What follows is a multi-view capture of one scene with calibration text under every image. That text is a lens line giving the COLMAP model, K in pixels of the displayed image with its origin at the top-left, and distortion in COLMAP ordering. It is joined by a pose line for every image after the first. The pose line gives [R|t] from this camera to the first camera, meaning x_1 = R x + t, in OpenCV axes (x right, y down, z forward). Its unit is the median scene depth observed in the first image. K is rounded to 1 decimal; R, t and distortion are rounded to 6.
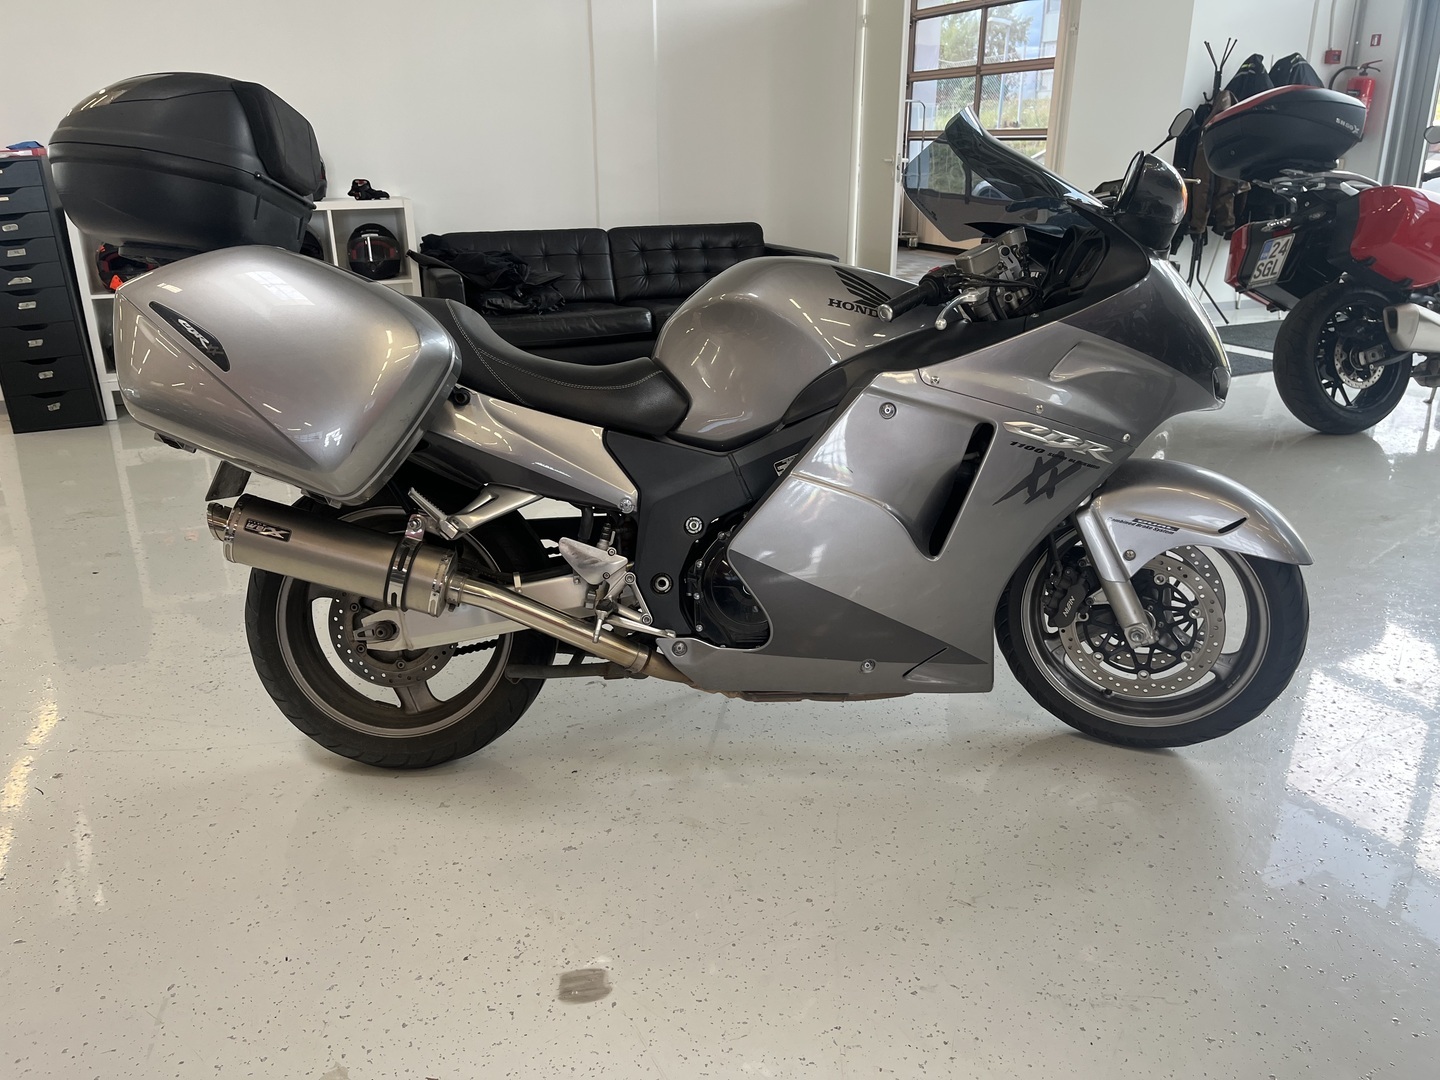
lens RADIAL K [[1075.6, 0, 711.9], [0, 1075.6, 538.9], [0, 0, 1]] dist [0.047534, -0.071019]
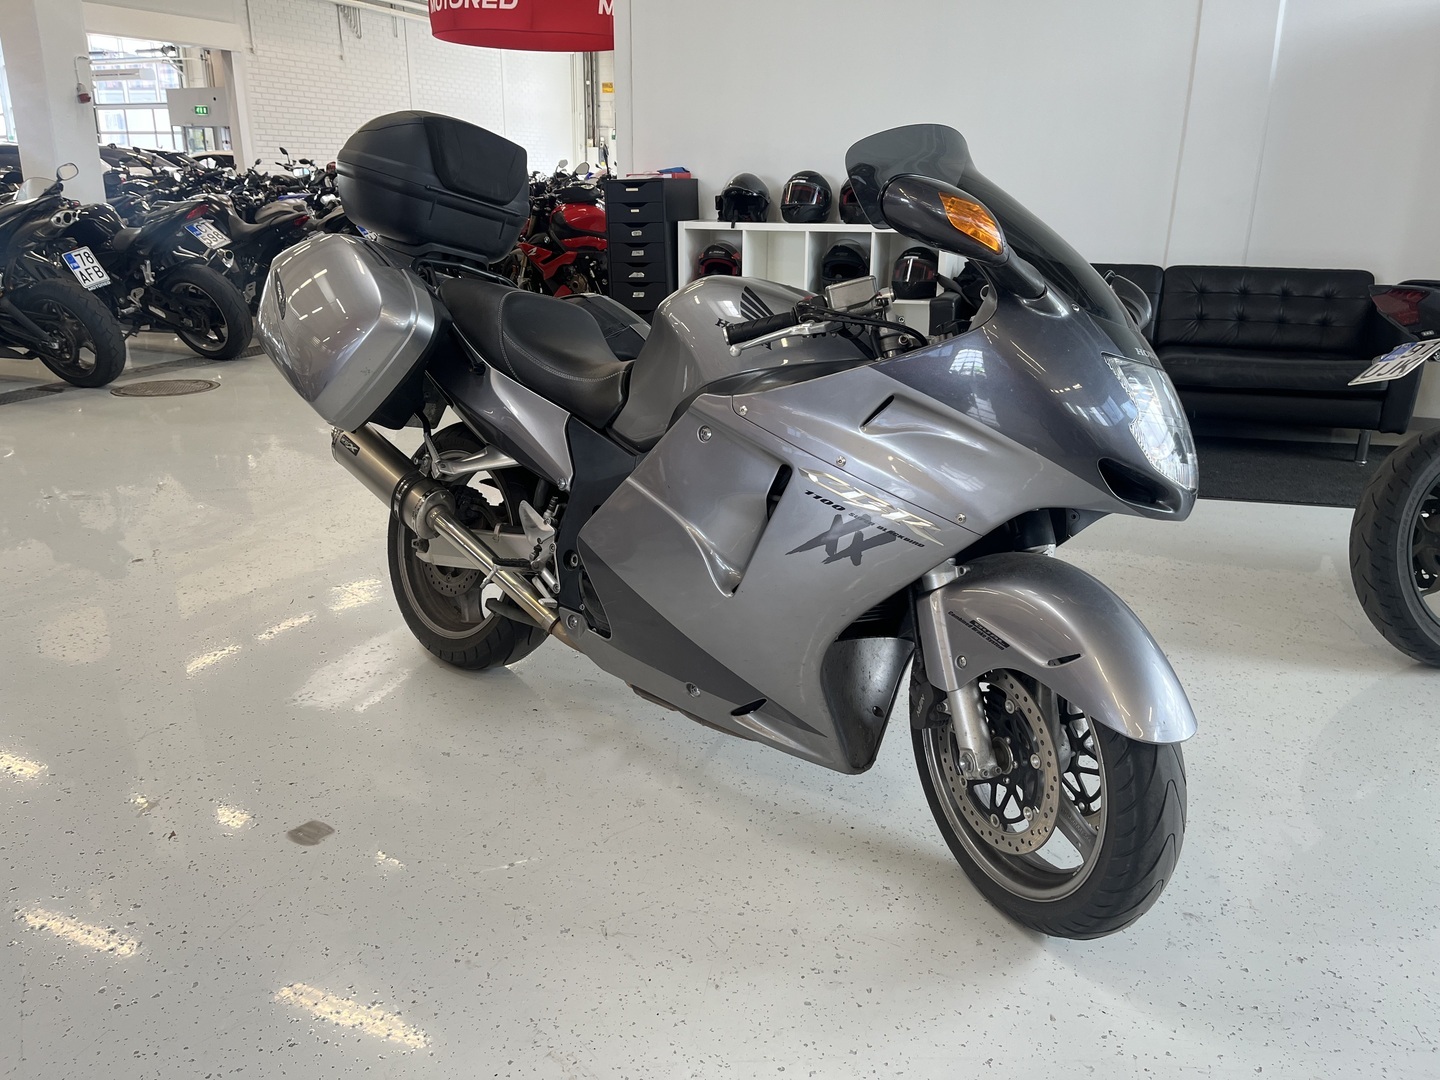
lens RADIAL K [[1089.1, 0, 716.1], [0, 1089.1, 538.1], [0, 0, 1]] dist [0.046609, -0.082931]
pose [[0.734823, 0.223038, -0.640538, 0.699484], [-0.242229, 0.968404, 0.059319, -0.074134], [0.633530, 0.111568, 0.765632, 0.211371]]
